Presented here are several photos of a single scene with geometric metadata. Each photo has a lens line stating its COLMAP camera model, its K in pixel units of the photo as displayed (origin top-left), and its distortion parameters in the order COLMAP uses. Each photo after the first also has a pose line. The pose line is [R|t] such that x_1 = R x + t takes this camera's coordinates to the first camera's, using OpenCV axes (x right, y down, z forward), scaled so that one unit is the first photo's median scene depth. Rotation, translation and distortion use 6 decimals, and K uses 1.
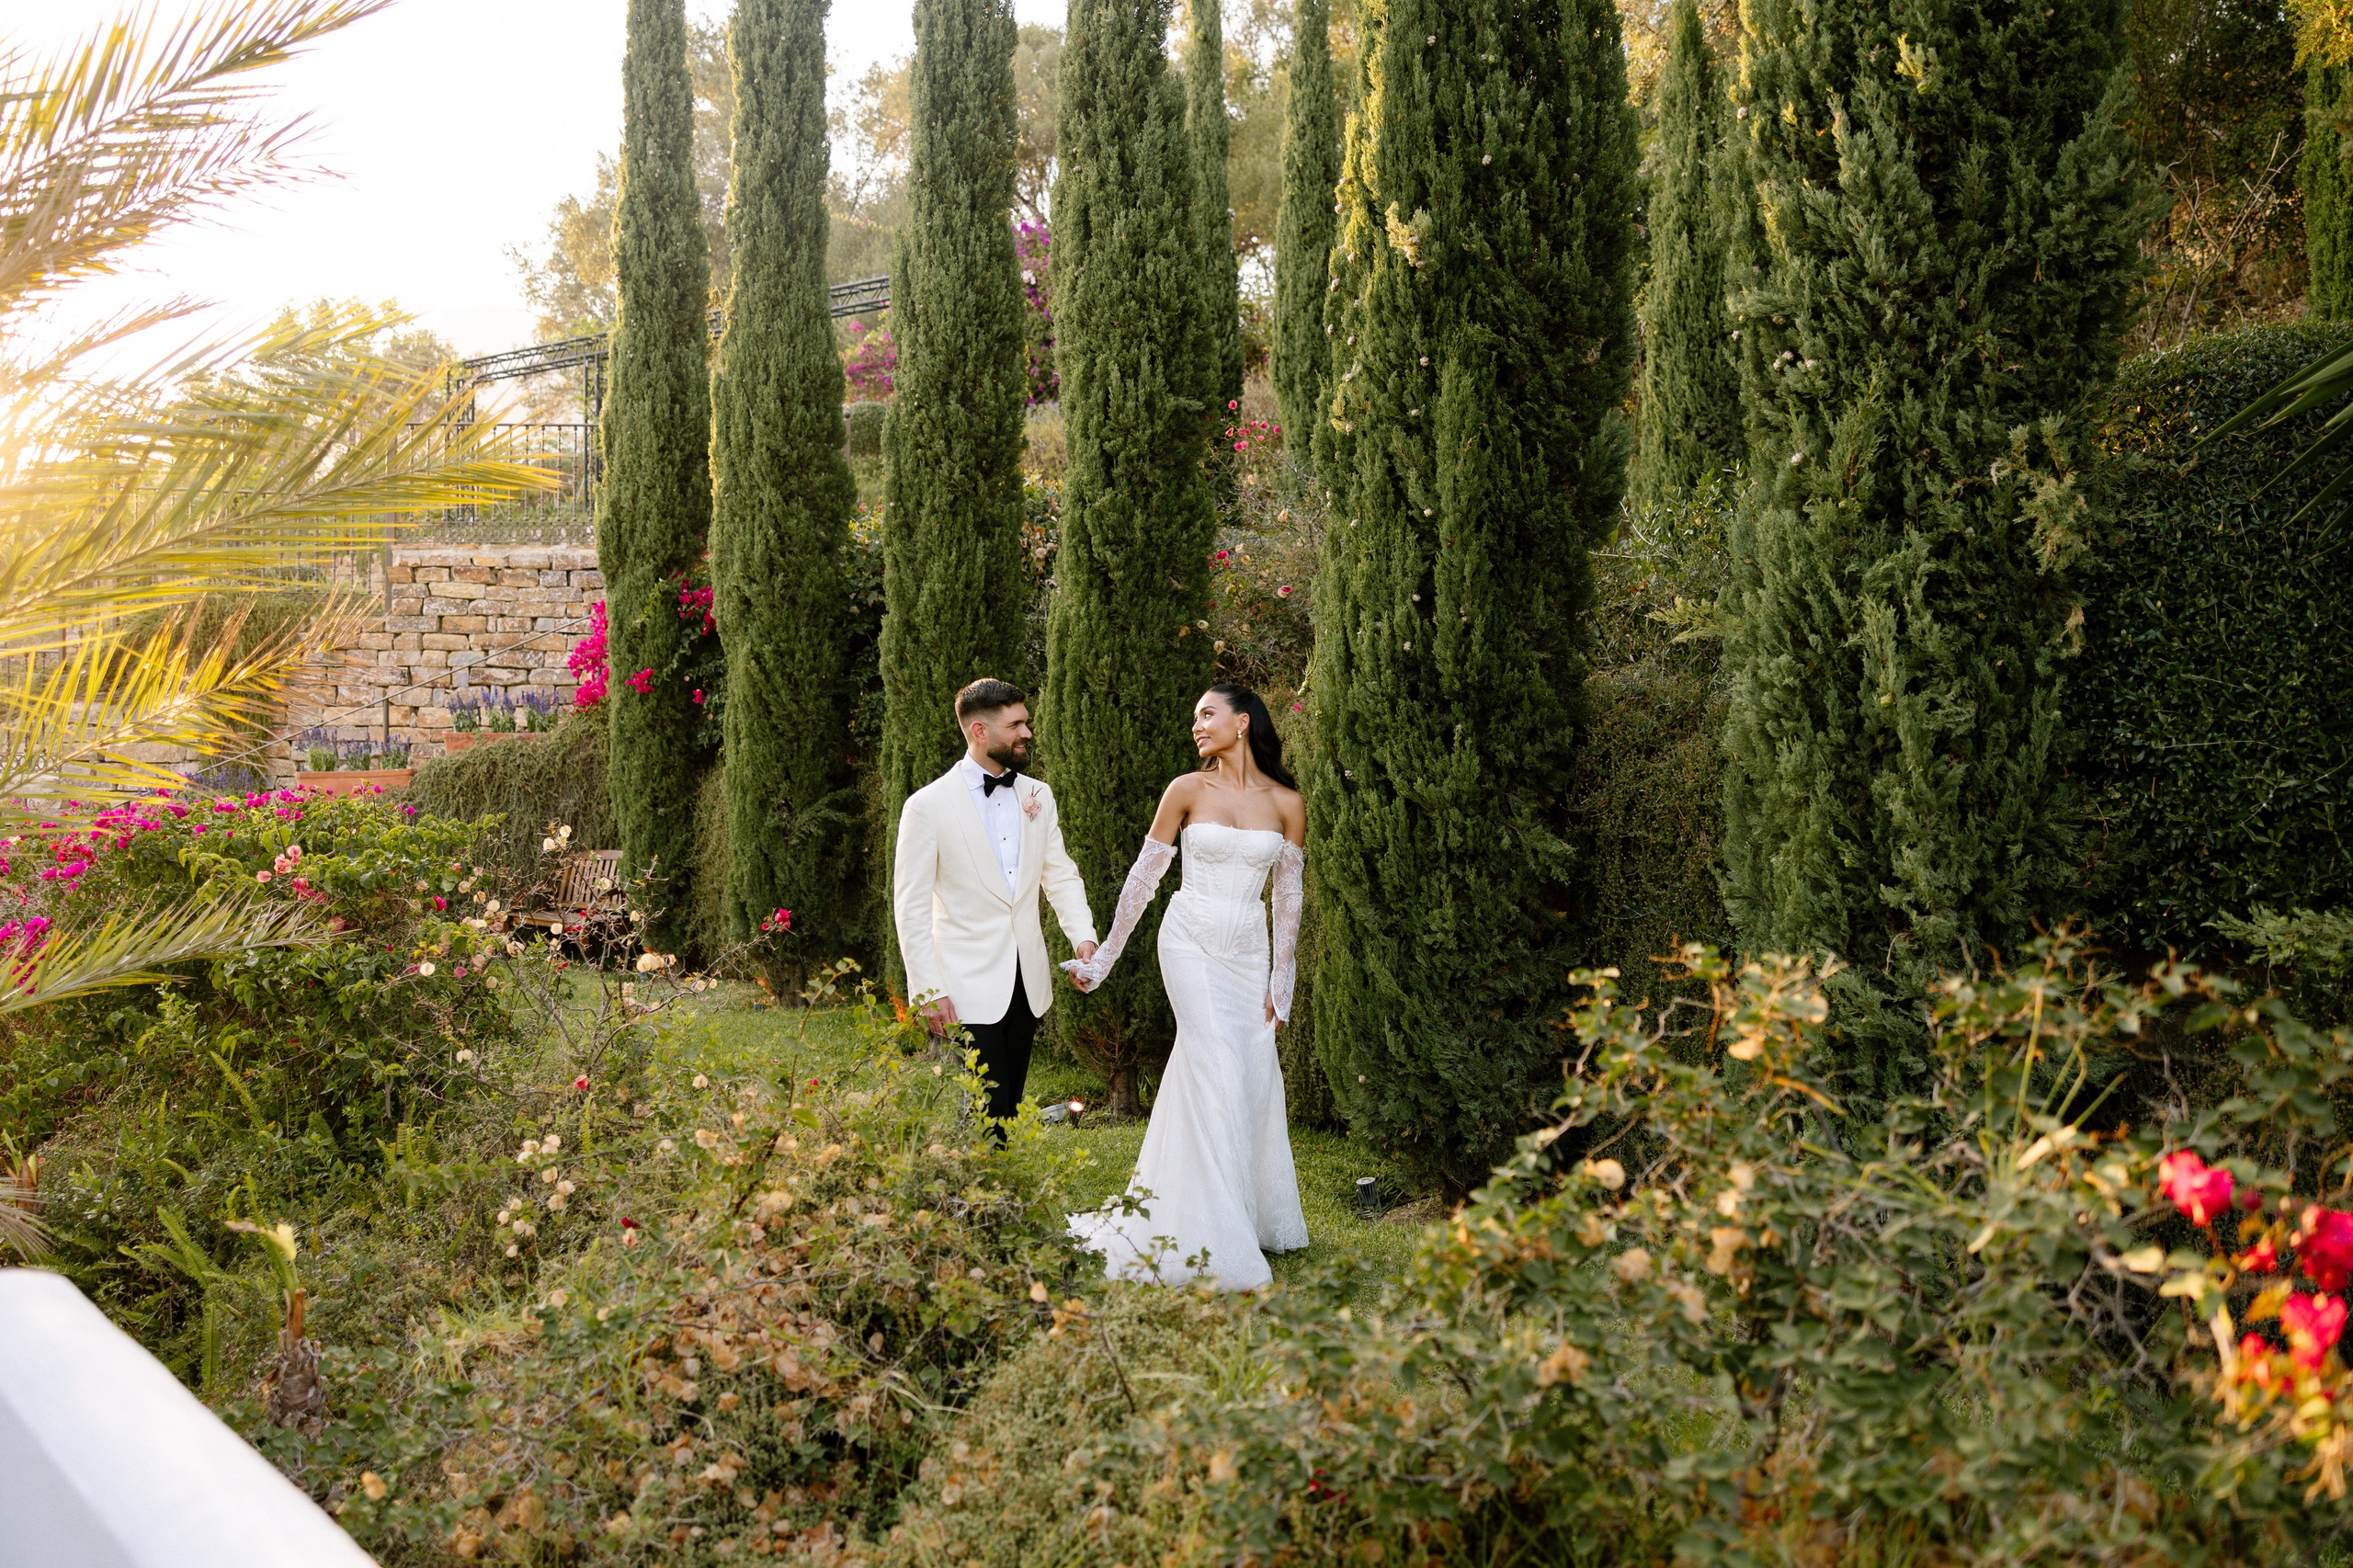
lens RADIAL K [[1918.2, 0, 1176.5], [0, 1918.2, 784.0], [0, 0, 1]] dist [0.005379, 0.015218]
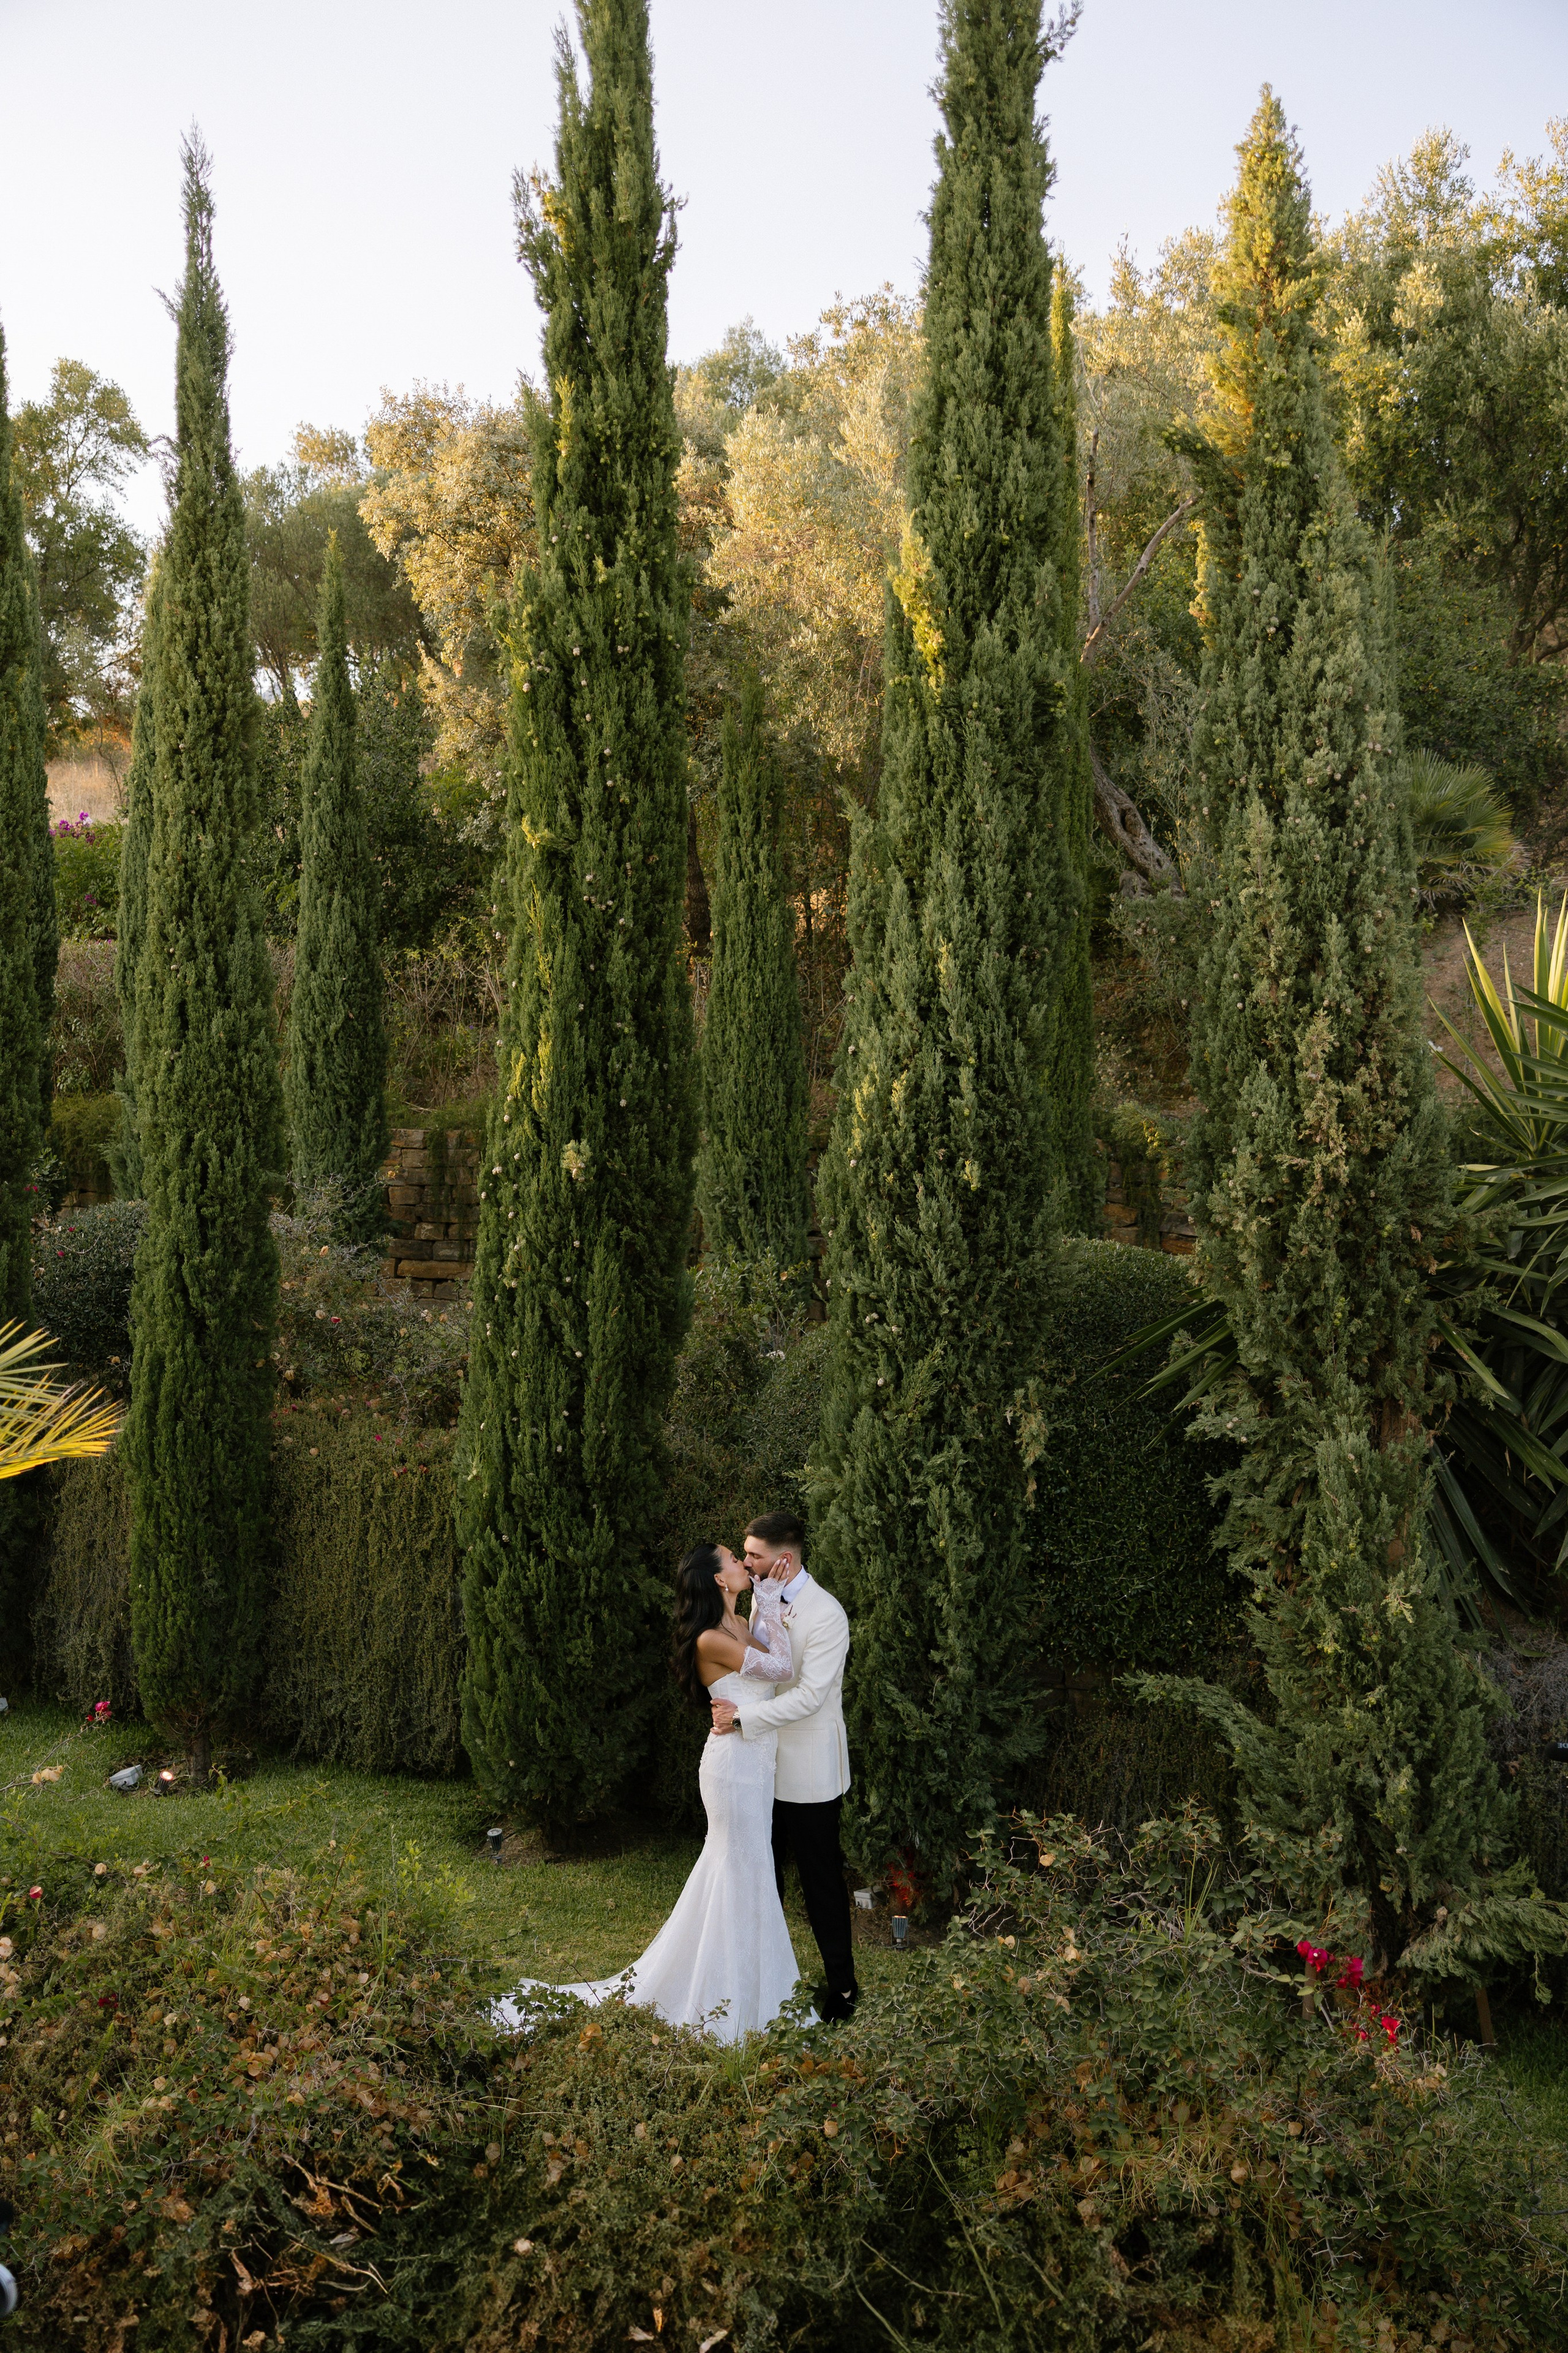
lens RADIAL K [[2020.3, 0, 784.0], [0, 2020.3, 1176.5], [0, 0, 1]] dist [-0.017876, -0.000559]
pose [[0.855224, 0.010958, 0.518143, -0.498005], [-0.015314, 0.999874, 0.004129, -0.278266], [-0.518032, -0.011466, 0.855284, -0.317935]]
